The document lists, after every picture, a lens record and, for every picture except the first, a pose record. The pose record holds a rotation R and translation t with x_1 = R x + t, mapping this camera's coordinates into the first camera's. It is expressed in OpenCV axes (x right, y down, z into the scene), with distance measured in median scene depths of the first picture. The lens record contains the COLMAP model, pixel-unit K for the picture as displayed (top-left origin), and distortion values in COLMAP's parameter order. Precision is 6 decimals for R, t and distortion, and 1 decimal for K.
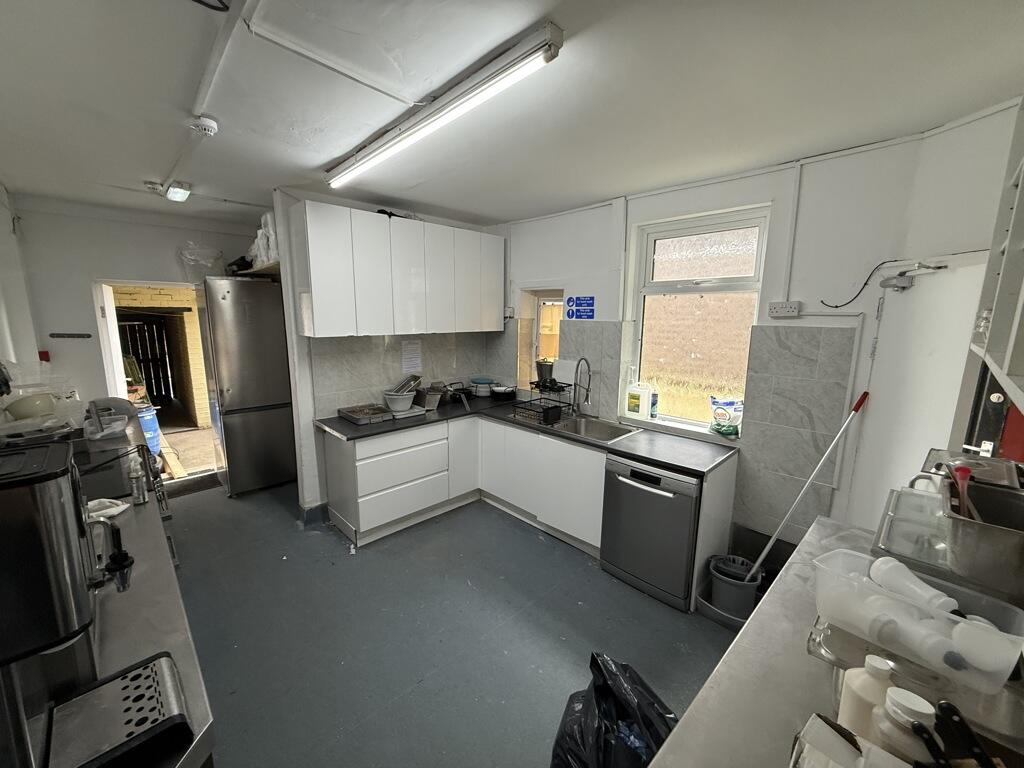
lens RADIAL K [[403.8, 0, 507.3], [0, 403.8, 382.6], [0, 0, 1]] dist [-0.000377, 0.000180]
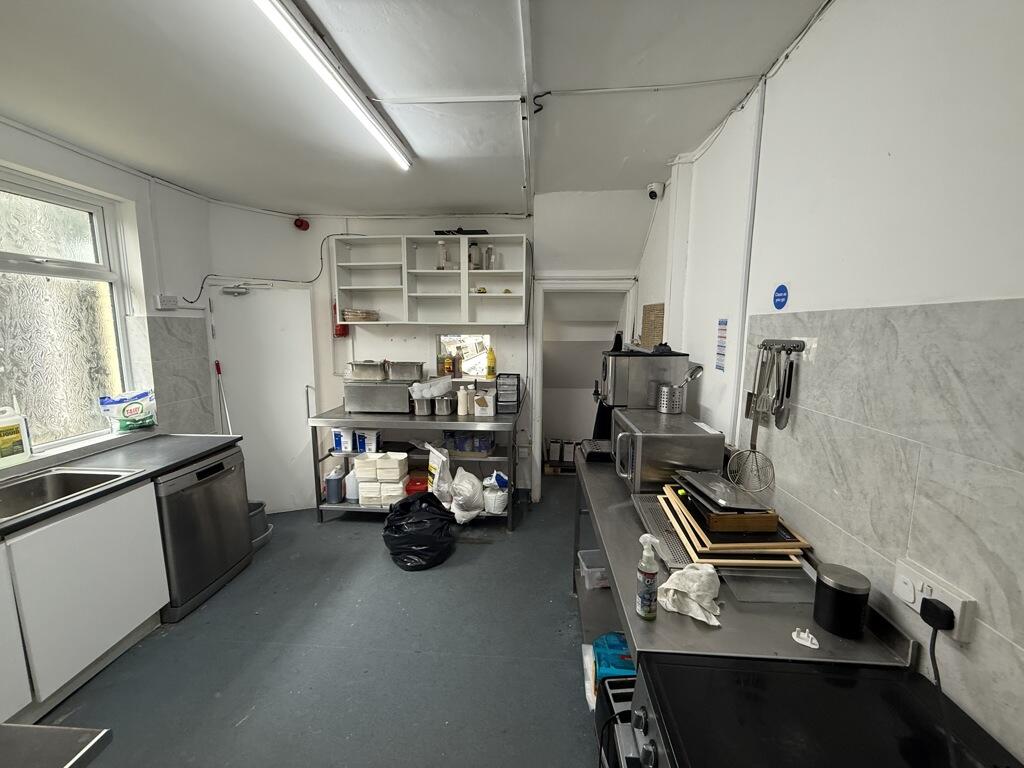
lens RADIAL K [[403.8, 0, 510.7], [0, 403.8, 381.6], [0, 0, 1]] dist [-0.000377, 0.000180]
pose [[-0.670164, -0.112490, 0.733639, -0.864948], [0.113552, 0.961272, 0.251120, -0.140876], [-0.733476, 0.251598, -0.631436, 1.060829]]
